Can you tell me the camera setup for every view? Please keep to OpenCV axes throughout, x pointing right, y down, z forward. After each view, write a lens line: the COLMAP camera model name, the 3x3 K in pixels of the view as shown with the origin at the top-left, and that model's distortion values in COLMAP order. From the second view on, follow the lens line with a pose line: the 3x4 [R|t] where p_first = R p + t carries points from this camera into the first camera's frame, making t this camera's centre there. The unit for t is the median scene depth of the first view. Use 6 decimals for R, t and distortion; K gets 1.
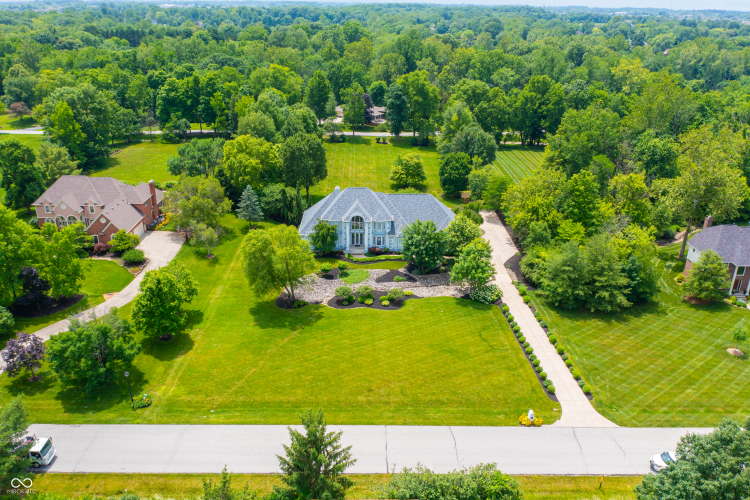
lens RADIAL K [[588.8, 0, 375.1], [0, 588.8, 248.1], [0, 0, 1]] dist [-0.034747, -0.001876]
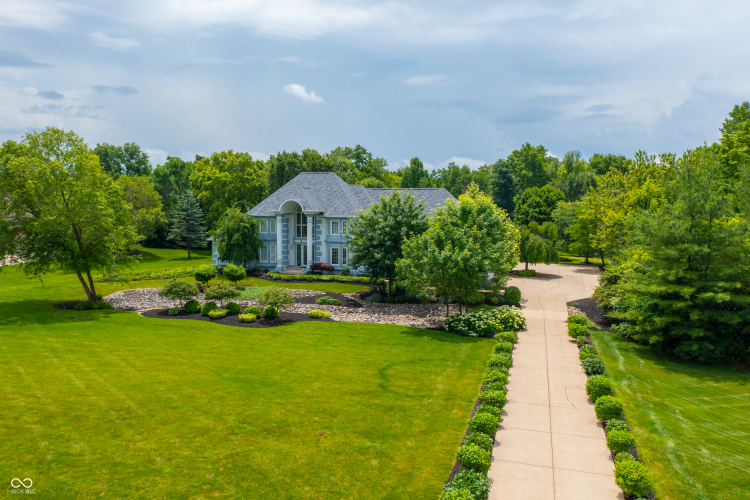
lens RADIAL K [[588.8, 0, 373.0], [0, 588.8, 250.3], [0, 0, 1]] dist [-0.034747, -0.001876]
pose [[0.948366, 0.018583, -0.316635, 0.212837], [-0.116522, 0.948890, -0.293308, 0.139546], [0.295001, 0.315058, 0.902060, 0.503084]]
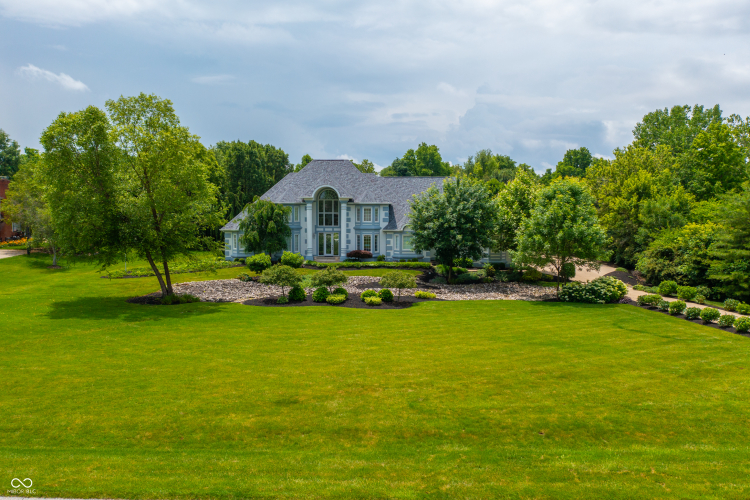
lens RADIAL K [[588.8, 0, 374.3], [0, 588.8, 249.0], [0, 0, 1]] dist [-0.034747, -0.001876]
pose [[0.999848, -0.008461, -0.015218, 0.021317], [0.003178, 0.947990, -0.318283, 0.165915], [0.017120, 0.318186, 0.947874, 0.476000]]
